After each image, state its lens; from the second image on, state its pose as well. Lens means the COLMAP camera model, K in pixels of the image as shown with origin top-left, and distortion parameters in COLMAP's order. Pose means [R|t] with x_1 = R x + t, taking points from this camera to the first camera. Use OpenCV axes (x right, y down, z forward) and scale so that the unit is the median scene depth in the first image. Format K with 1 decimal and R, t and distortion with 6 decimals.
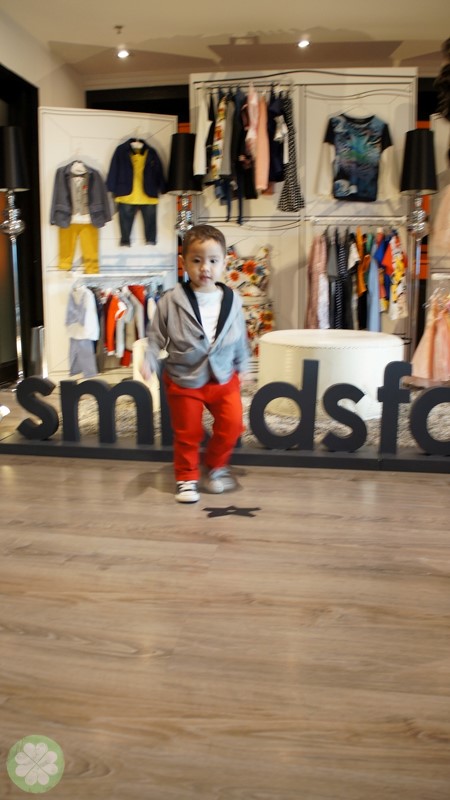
lens RADIAL K [[630.4, 0, 221.6], [0, 630.4, 398.8], [0, 0, 1]] dist [-0.180084, 0.125905]
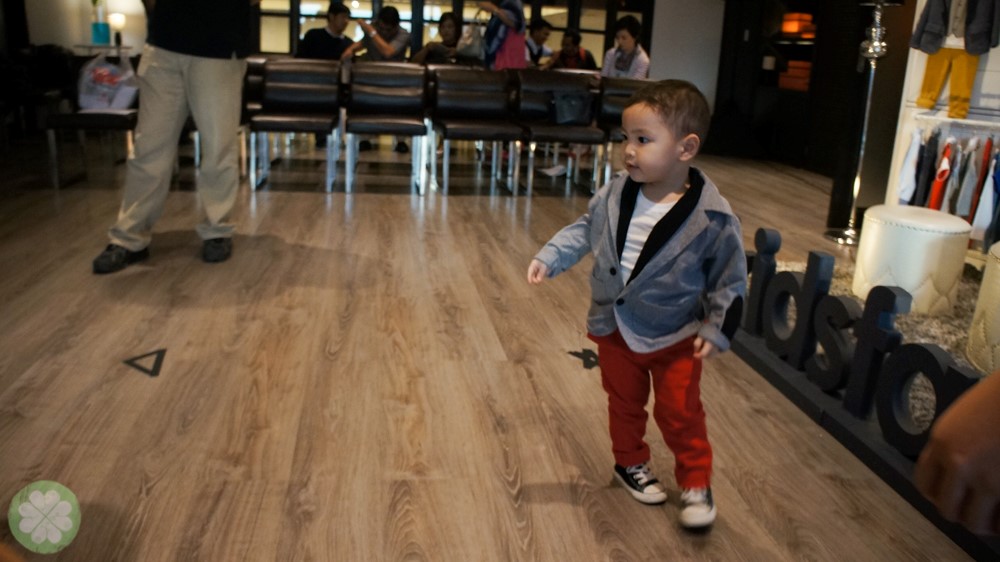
lens RADIAL K [[788.0, 0, 497.0], [0, 788.0, 282.6], [0, 0, 1]] dist [-0.180084, 0.125905]
pose [[0.311778, 0.285779, -0.906159, 0.525442], [-0.226456, 0.948563, 0.221236, -0.088205], [0.922774, 0.136228, 0.360457, 0.193894]]
